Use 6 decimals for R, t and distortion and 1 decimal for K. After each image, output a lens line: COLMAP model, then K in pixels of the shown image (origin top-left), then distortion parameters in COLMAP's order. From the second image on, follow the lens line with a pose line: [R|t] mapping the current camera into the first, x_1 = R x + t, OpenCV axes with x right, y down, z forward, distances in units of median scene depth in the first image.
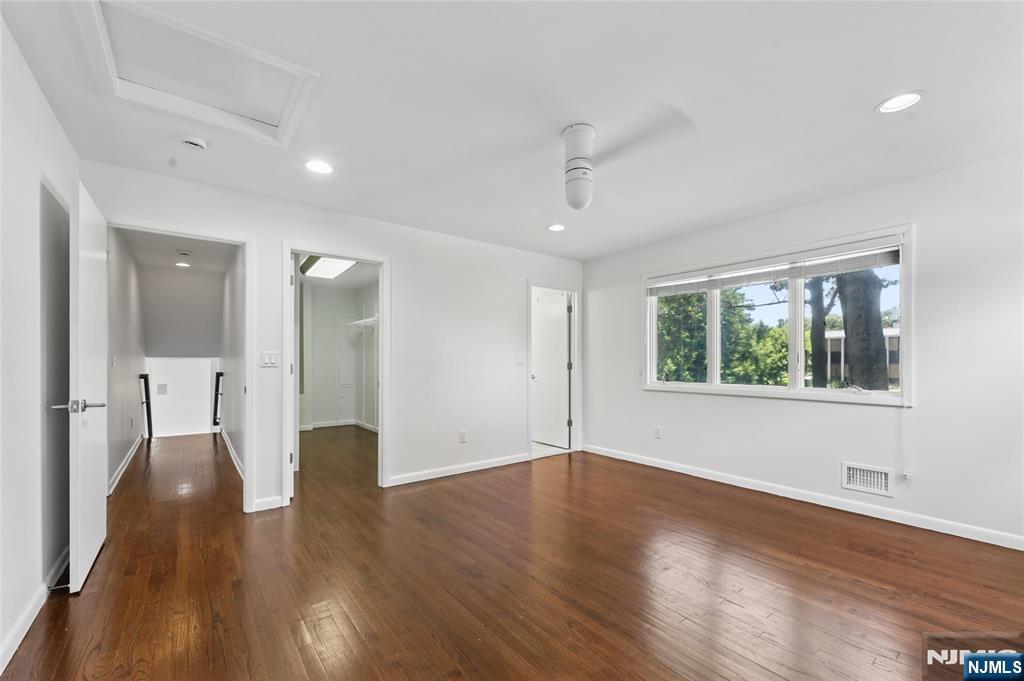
lens RADIAL K [[393.0, 0, 514.5], [0, 393.0, 361.8], [0, 0, 1]] dist [-0.000114, -0.000027]
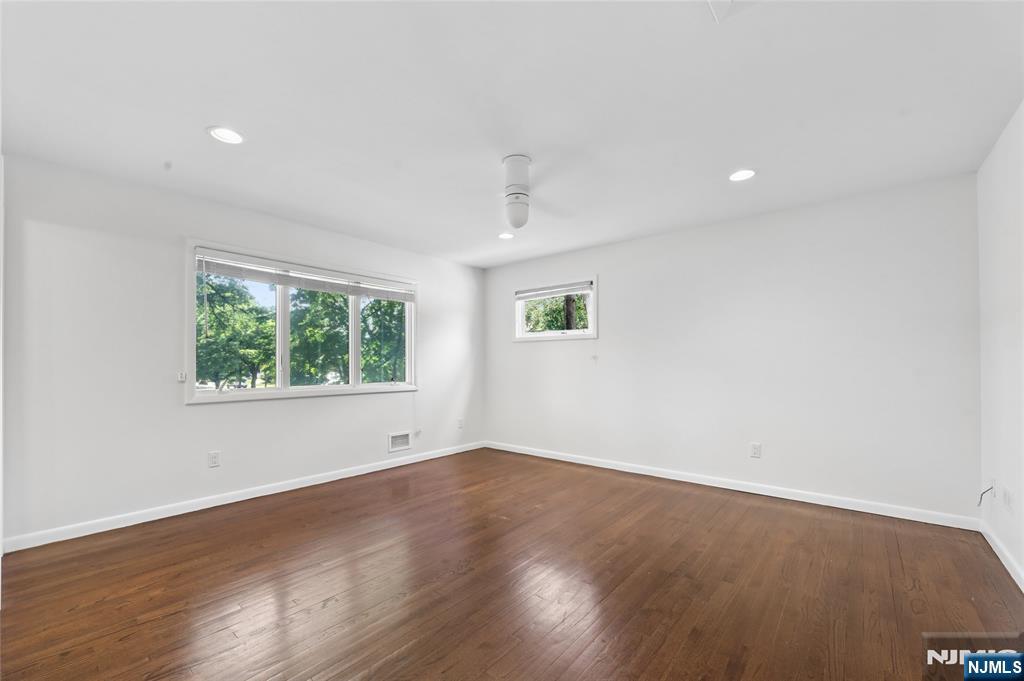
lens RADIAL K [[416.3, 0, 510.4], [0, 416.3, 361.6], [0, 0, 1]] dist [0.001028, 0.000454]
pose [[-0.183949, -0.001612, 0.982935, -0.728875], [-0.002118, 0.999997, 0.001244, -0.009784], [-0.982934, -0.001853, -0.183952, 0.853765]]
